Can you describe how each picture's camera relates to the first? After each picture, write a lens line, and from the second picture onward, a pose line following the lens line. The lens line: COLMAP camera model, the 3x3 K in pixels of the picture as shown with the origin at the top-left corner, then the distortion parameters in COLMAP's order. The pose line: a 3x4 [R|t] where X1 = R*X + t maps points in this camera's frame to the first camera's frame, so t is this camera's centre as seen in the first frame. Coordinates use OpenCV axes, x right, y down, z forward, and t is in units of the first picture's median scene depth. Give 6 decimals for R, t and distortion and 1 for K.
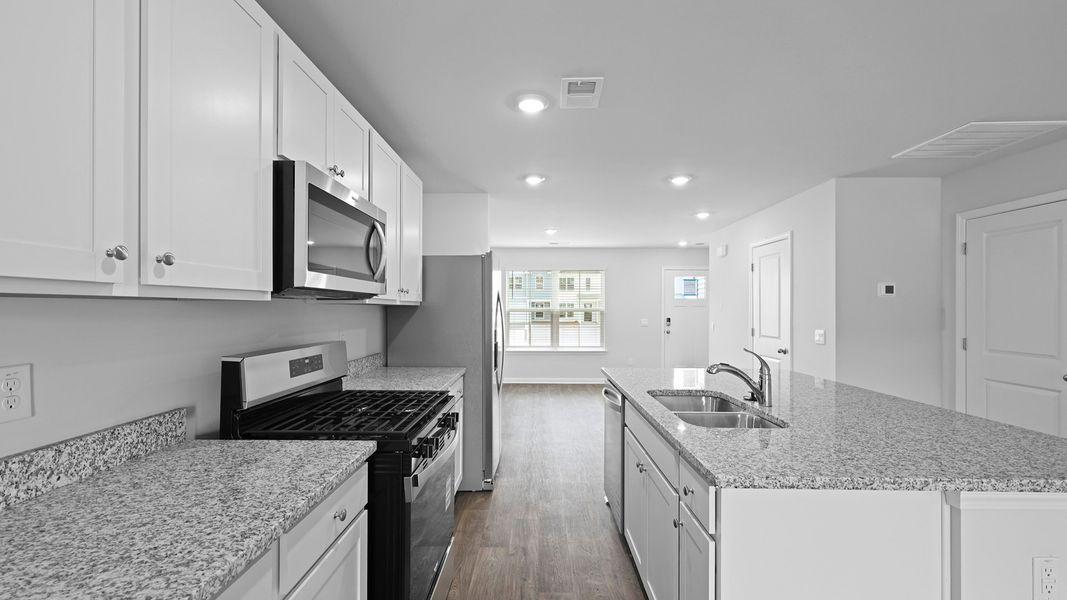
lens RADIAL K [[429.8, 0, 529.1], [0, 429.8, 303.9], [0, 0, 1]] dist [-0.001253, 0.000307]
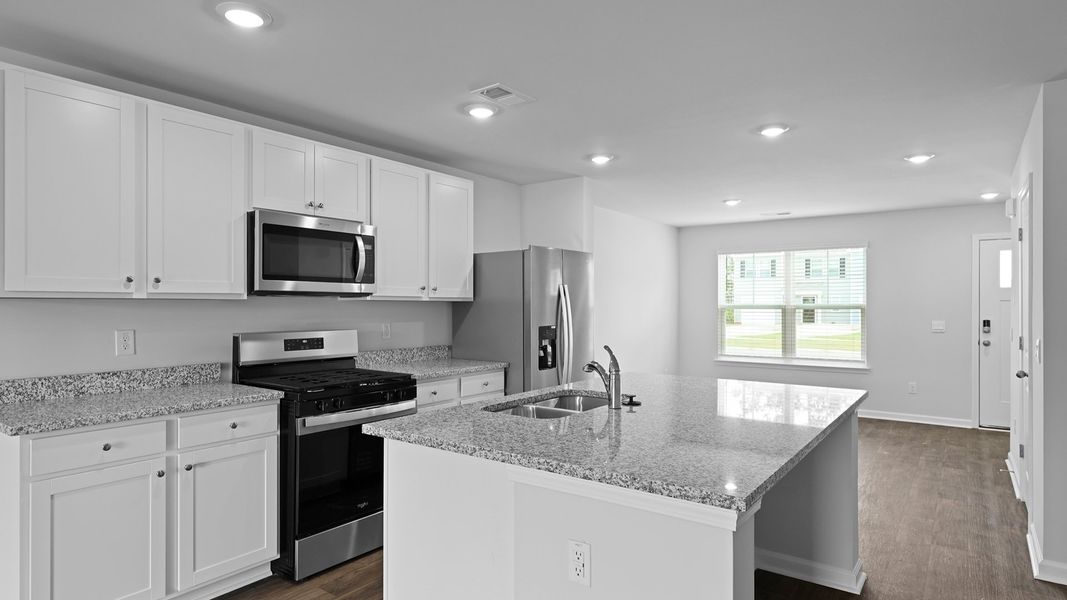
lens RADIAL K [[573.9, 0, 530.1], [0, 573.9, 301.3], [0, 0, 1]] dist [-0.005713, -0.000989]
pose [[0.819868, -0.007151, -0.572508, 1.501868], [0.008610, 0.999963, -0.000159, 0.009493], [0.572488, -0.004799, 0.819899, -0.153037]]
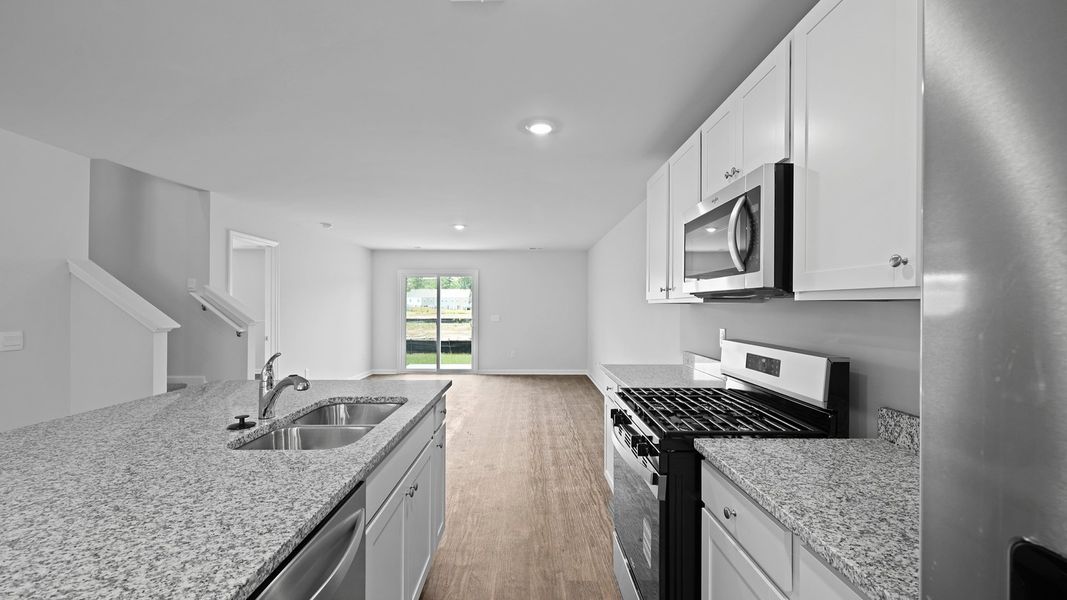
lens RADIAL K [[429.8, 0, 527.9], [0, 429.8, 301.7], [0, 0, 1]] dist [-0.001253, 0.000307]
pose [[-0.998957, -0.011082, -0.044294, 0.098168], [-0.010453, 0.999842, -0.014407, 0.019909], [0.044447, -0.013929, -0.998915, 2.561039]]
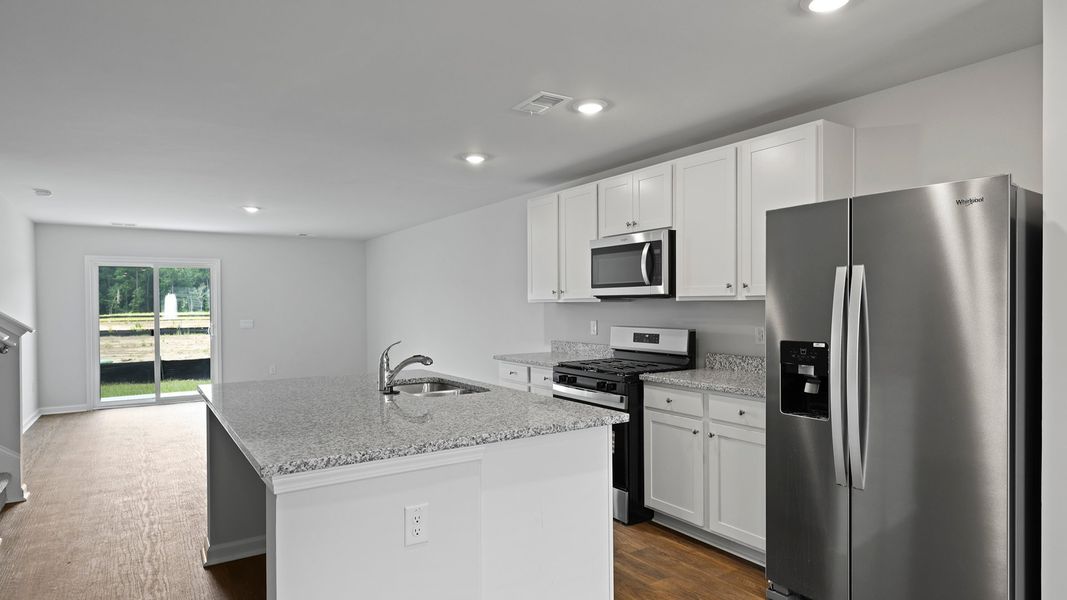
lens RADIAL K [[616.4, 0, 542.6], [0, 616.4, 304.6], [0, 0, 1]] dist [0.047993, 0.000607]
pose [[-0.811260, 0.001980, -0.584682, 1.605058], [0.009055, 0.999917, -0.009178, 0.035323], [0.584616, -0.012740, -0.811210, 3.536872]]
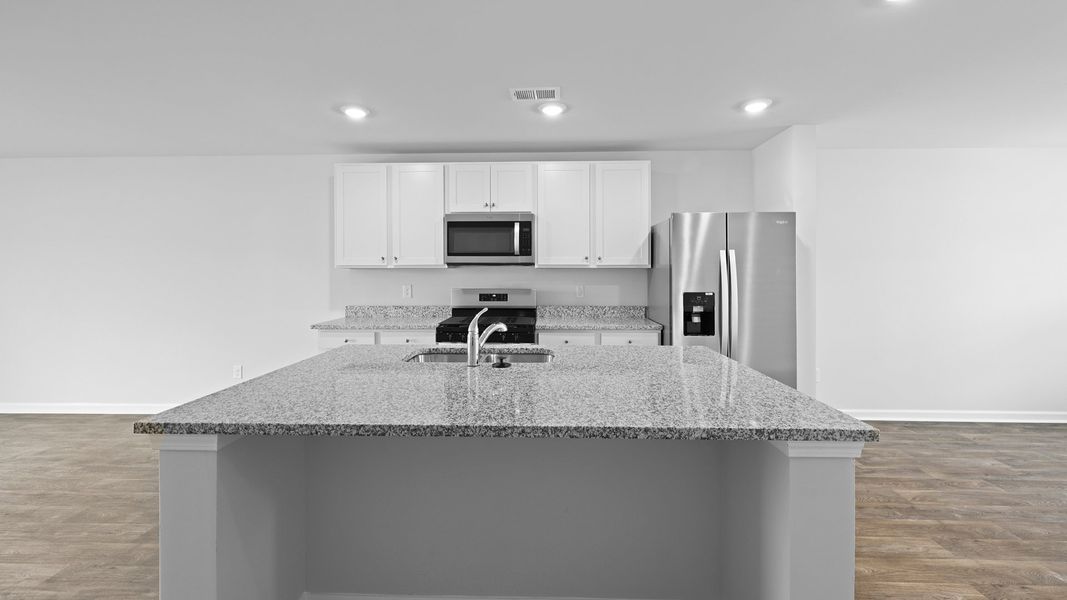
lens RADIAL K [[429.8, 0, 544.3], [0, 429.8, 275.6], [0, 0, 1]] dist [-0.001253, 0.000307]
pose [[0.004854, 0.001524, -0.999987, 2.088340], [0.011170, 0.999936, 0.001578, 0.041129], [0.999926, -0.011178, 0.004837, 1.600632]]
